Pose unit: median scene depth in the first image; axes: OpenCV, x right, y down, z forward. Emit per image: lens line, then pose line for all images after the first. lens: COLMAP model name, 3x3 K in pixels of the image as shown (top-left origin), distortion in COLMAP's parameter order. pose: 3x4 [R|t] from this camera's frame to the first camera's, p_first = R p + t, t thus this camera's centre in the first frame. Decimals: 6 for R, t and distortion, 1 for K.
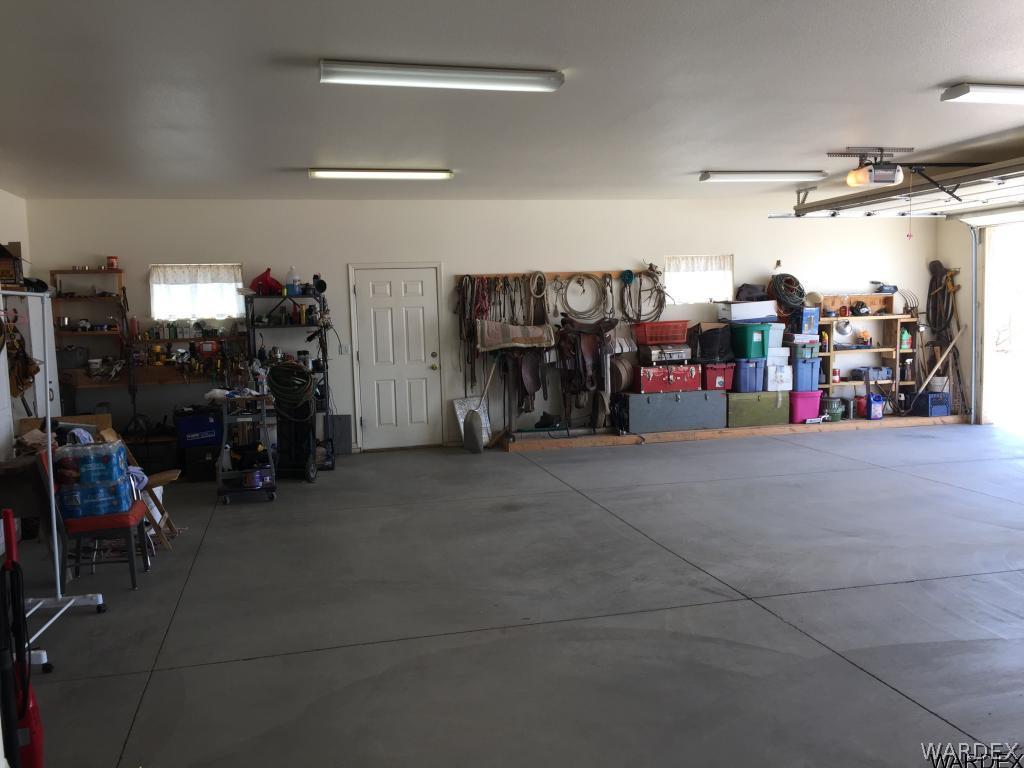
lens RADIAL K [[869.8, 0, 512.0], [0, 869.8, 384.0], [0, 0, 1]] dist [0.082739, -0.126359]
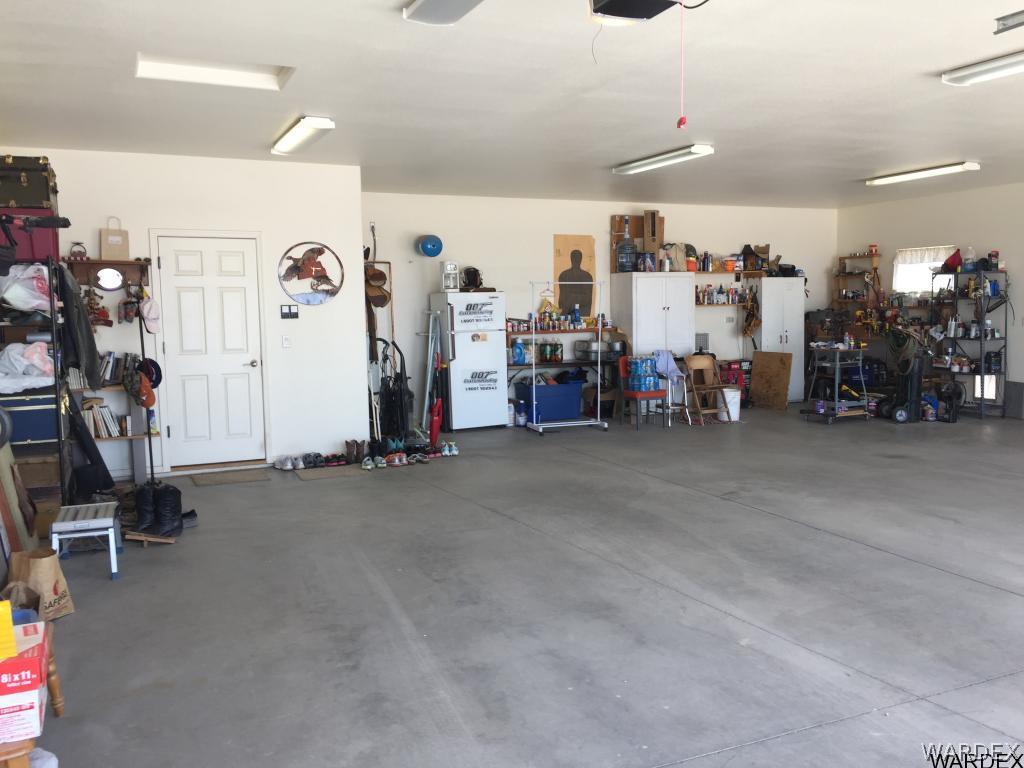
lens RADIAL K [[869.8, 0, 512.0], [0, 869.8, 384.0], [0, 0, 1]] dist [0.082739, -0.126359]
pose [[0.193346, 0.117938, -0.974016, 0.614565], [-0.074339, 0.991656, 0.105317, -0.024498], [0.978310, 0.052045, 0.200500, 0.137638]]
